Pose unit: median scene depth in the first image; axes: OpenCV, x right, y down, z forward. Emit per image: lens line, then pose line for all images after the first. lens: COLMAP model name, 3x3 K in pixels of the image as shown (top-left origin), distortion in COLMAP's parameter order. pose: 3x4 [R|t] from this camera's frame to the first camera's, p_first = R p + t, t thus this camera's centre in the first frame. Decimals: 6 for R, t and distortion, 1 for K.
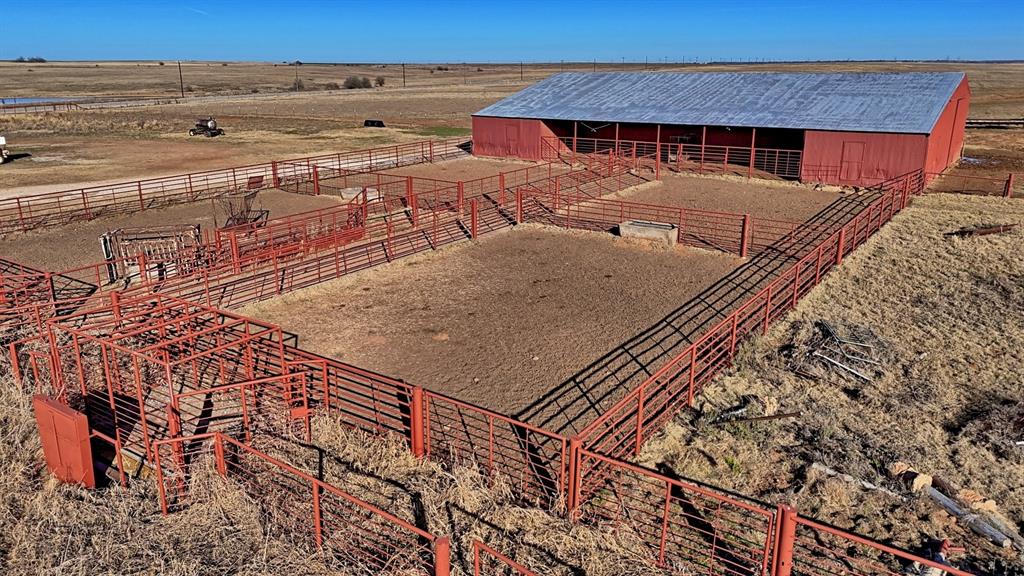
lens RADIAL K [[750.2, 0, 508.5], [0, 750.2, 288.4], [0, 0, 1]] dist [0.013131, -0.026754]
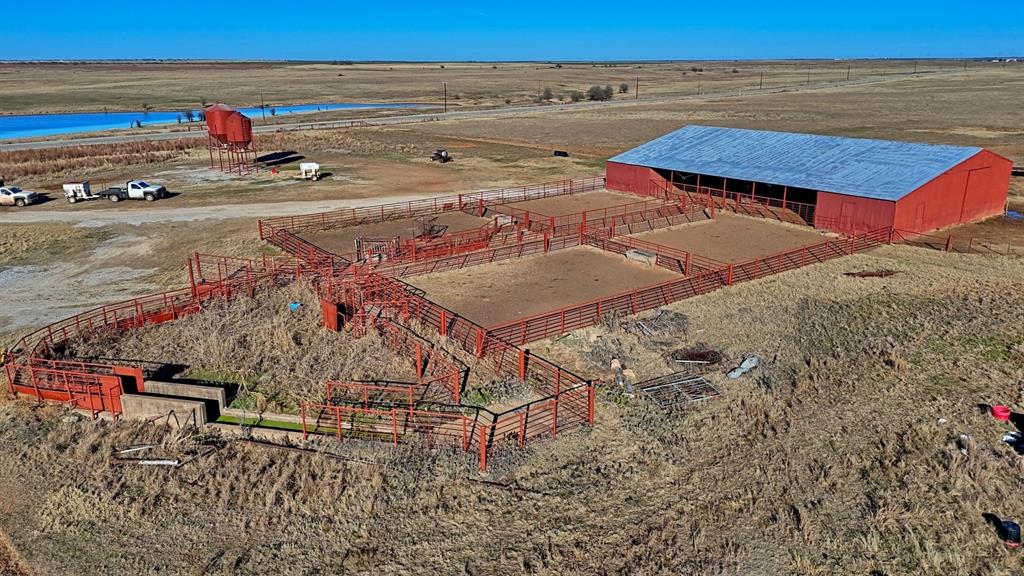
lens RADIAL K [[750.2, 0, 514.5], [0, 750.2, 286.5], [0, 0, 1]] dist [0.013131, -0.026754]
pose [[0.945458, 0.093453, -0.312052, 0.268839], [-0.091605, 0.995582, 0.020609, -0.010092], [0.312599, 0.009101, 0.949841, -0.421999]]
